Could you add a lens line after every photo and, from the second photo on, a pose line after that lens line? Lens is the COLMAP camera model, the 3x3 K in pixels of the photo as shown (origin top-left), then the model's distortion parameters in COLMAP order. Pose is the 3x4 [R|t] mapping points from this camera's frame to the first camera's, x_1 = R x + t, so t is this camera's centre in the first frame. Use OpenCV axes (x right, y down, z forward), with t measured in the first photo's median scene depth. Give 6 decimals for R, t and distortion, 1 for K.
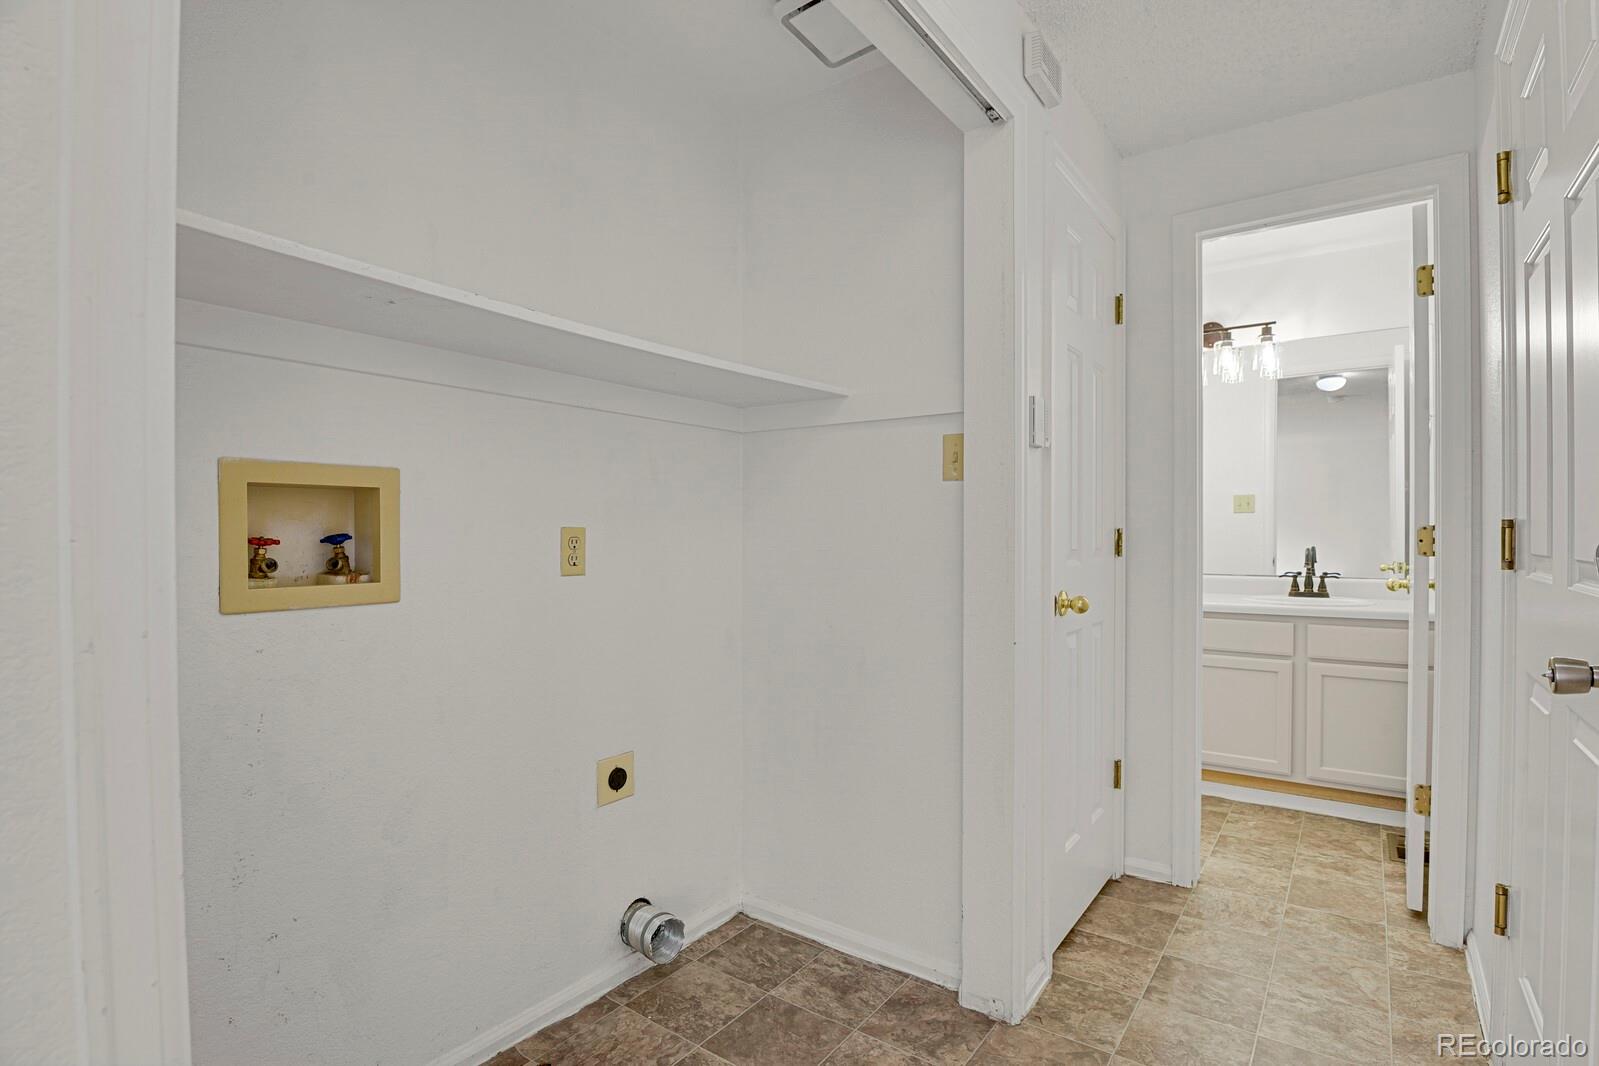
lens RADIAL K [[780.3, 0, 800.8], [0, 780.3, 539.4], [0, 0, 1]] dist [-0.014843, -0.012461]
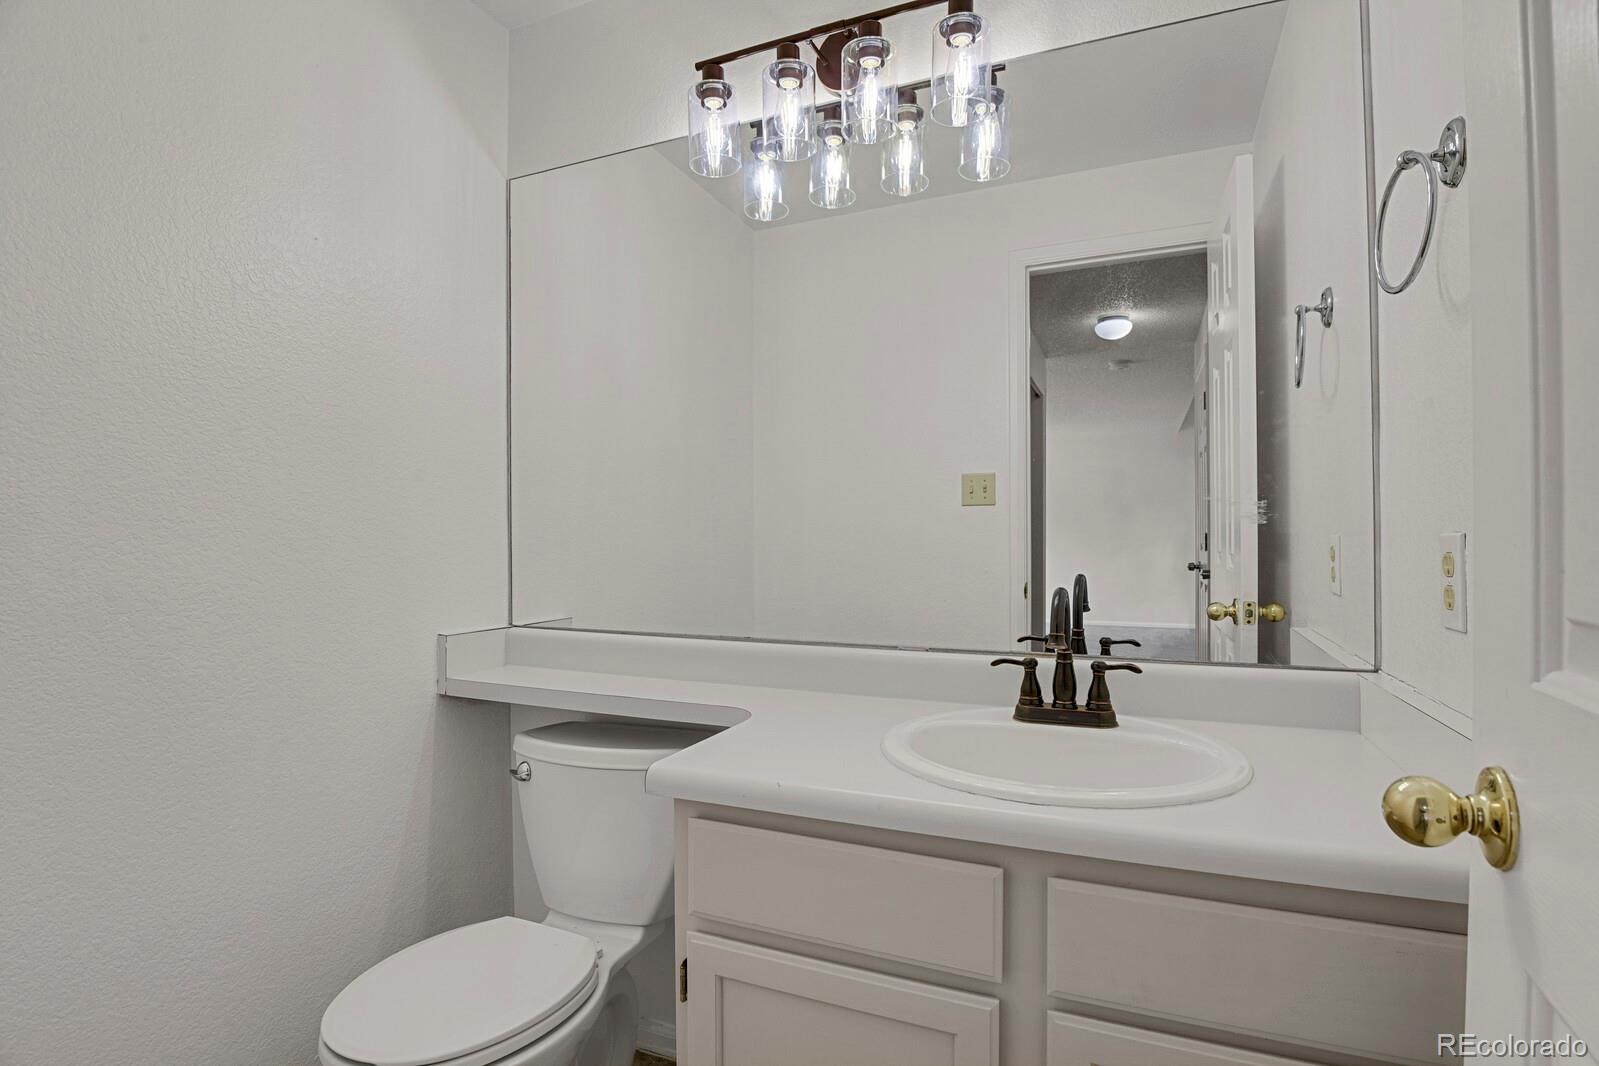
lens RADIAL K [[780.3, 0, 800.8], [0, 780.3, 539.4], [0, 0, 1]] dist [-0.014843, -0.012461]
pose [[0.976490, -0.005677, 0.215490, 0.460819], [0.009059, 0.999851, -0.014708, -0.005247], [-0.215374, 0.016314, 0.976395, 0.674086]]
